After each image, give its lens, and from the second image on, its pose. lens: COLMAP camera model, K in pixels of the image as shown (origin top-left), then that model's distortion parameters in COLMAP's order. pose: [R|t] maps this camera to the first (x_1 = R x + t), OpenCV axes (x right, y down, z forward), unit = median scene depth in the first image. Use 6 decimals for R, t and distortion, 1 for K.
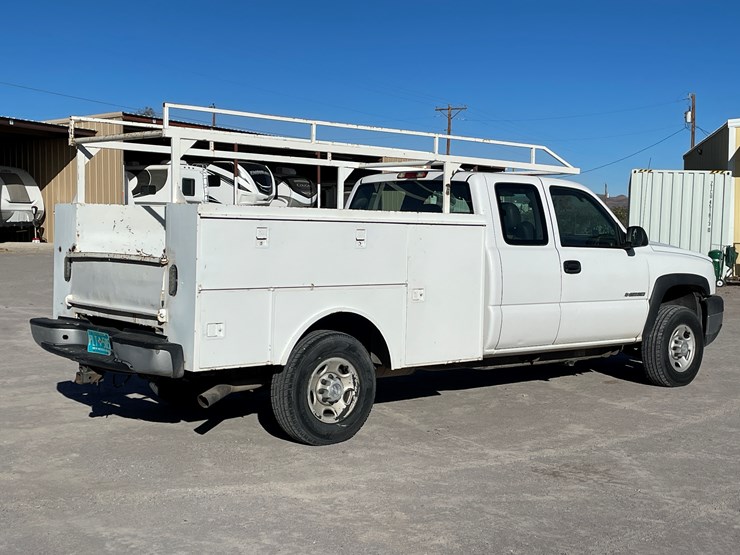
lens RADIAL K [[1036.8, 0, 368.8], [0, 1036.8, 278.0], [0, 0, 1]] dist [0.055617, 0.000000]
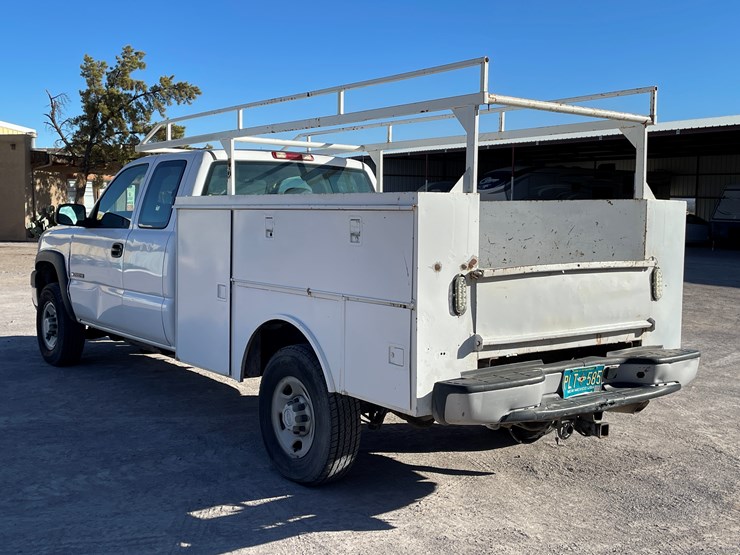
lens RADIAL K [[854.2, 0, 377.7], [0, 854.2, 275.4], [0, 0, 1]] dist [0.070765, 0.000000]
pose [[0.044093, -0.092991, 0.994690, -0.791530], [0.038408, 0.995080, 0.091325, -0.069453], [-0.998289, 0.034177, 0.047447, 1.006482]]
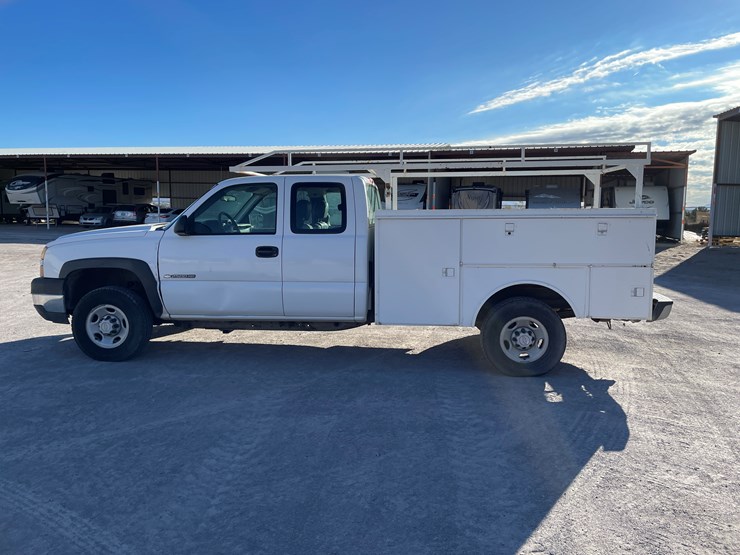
lens RADIAL K [[559.1, 0, 373.9], [0, 559.1, 271.8], [0, 0, 1]] dist [0.055104, -0.064317]
pose [[-0.690195, -0.100974, 0.716544, -0.550247], [0.022575, 0.986730, 0.160793, -0.111675], [-0.723271, 0.127155, -0.678757, 1.690009]]
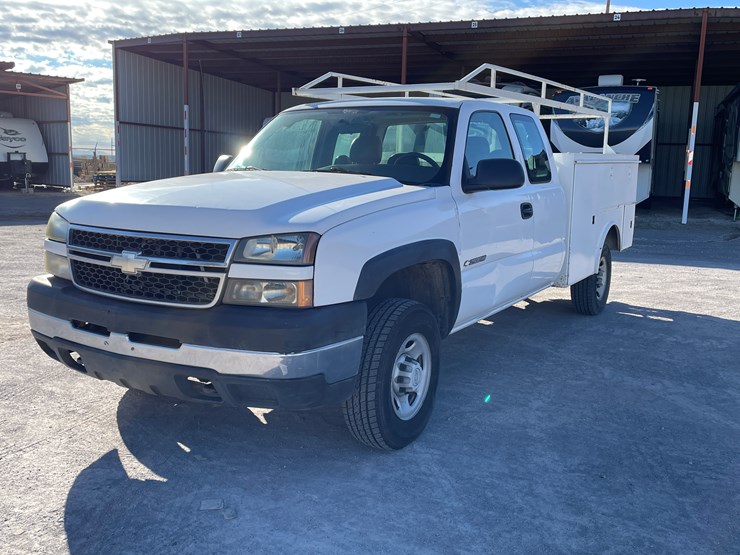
lens RADIAL K [[716.1, 0, 366.9], [0, 716.1, 258.9], [0, 0, 1]] dist [0.048078, 0.000000]
pose [[-0.949749, 0.005580, -0.312964, 0.388293], [-0.054123, 0.981854, 0.181753, -0.093137], [0.308299, 0.189558, -0.932212, 1.872727]]
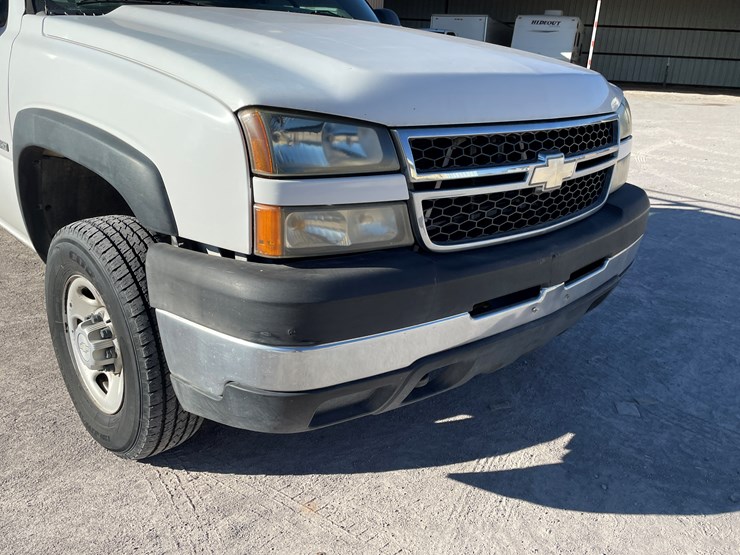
lens RADIAL K [[628.2, 0, 368.1], [0, 628.2, 267.8], [0, 0, 1]] dist [0.077822, -0.050438]
pose [[0.057553, 0.315393, -0.947214, 0.619222], [-0.109182, 0.945085, 0.308049, -0.036862], [0.992354, 0.085689, 0.088828, 1.341955]]
